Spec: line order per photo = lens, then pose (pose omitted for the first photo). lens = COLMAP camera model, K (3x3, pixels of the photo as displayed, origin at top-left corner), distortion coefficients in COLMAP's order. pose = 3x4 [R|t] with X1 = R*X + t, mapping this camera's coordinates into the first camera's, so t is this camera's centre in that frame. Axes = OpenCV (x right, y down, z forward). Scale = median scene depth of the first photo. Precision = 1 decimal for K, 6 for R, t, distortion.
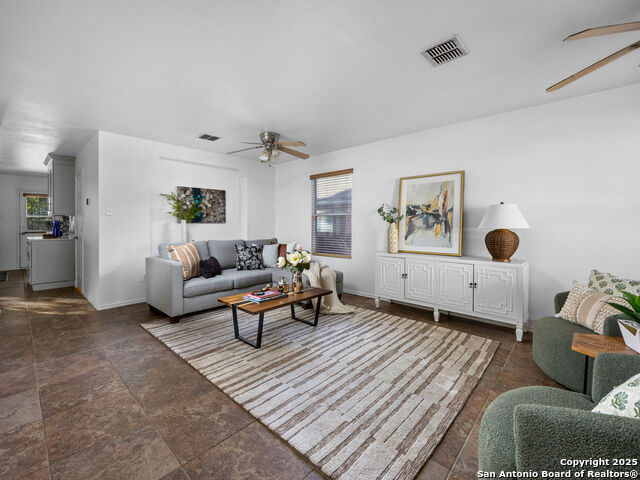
lens RADIAL K [[278.9, 0, 295.0], [0, 278.9, 224.5], [0, 0, 1]] dist [-0.009704, 0.000604]
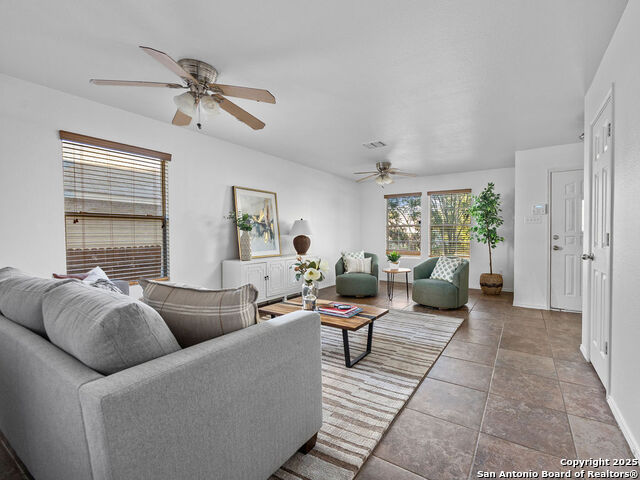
lens RADIAL K [[278.9, 0, 360.8], [0, 278.9, 237.1], [0, 0, 1]] dist [-0.009704, 0.000604]
pose [[-0.245889, -0.009290, 0.969253, -0.780167], [0.009905, 0.999878, 0.012096, 0.009947], [-0.969247, 0.012575, -0.245767, 0.902505]]
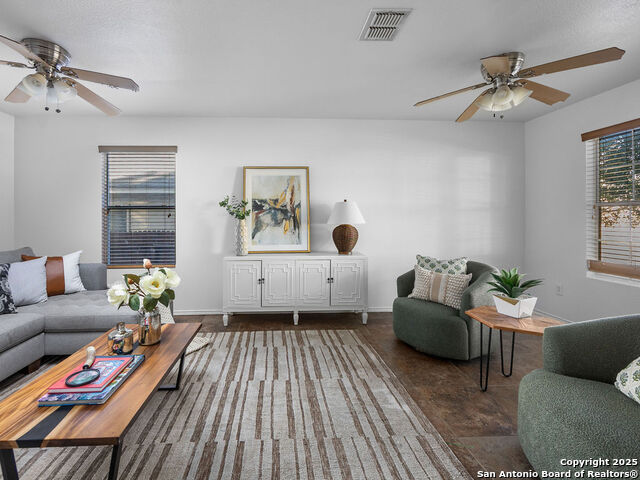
lens RADIAL K [[278.9, 0, 288.0], [0, 278.9, 222.2], [0, 0, 1]] dist [-0.009704, 0.000604]
pose [[0.679480, -0.006518, 0.733665, -0.176363], [0.006297, 0.999976, 0.003053, 0.002792], [-0.733667, 0.002545, 0.679504, 0.357652]]
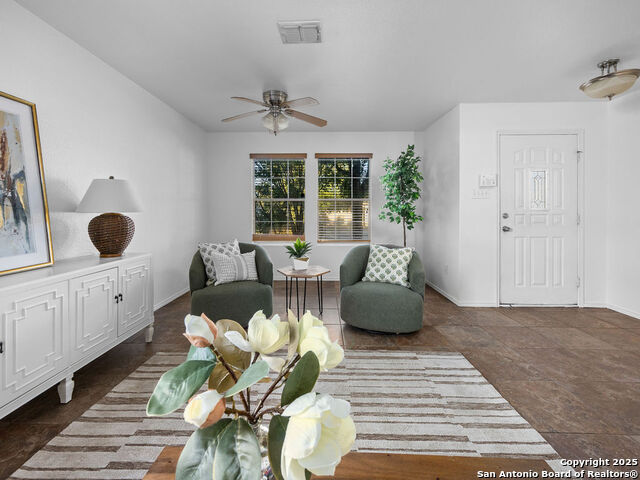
lens RADIAL K [[278.9, 0, 316.3], [0, 278.9, 214.9], [0, 0, 1]] dist [-0.009704, 0.000604]
pose [[-0.672269, -0.007327, 0.740271, -0.136988], [0.006895, 0.999846, 0.016157, 0.011143], [-0.740275, 0.015966, -0.672115, 0.925014]]
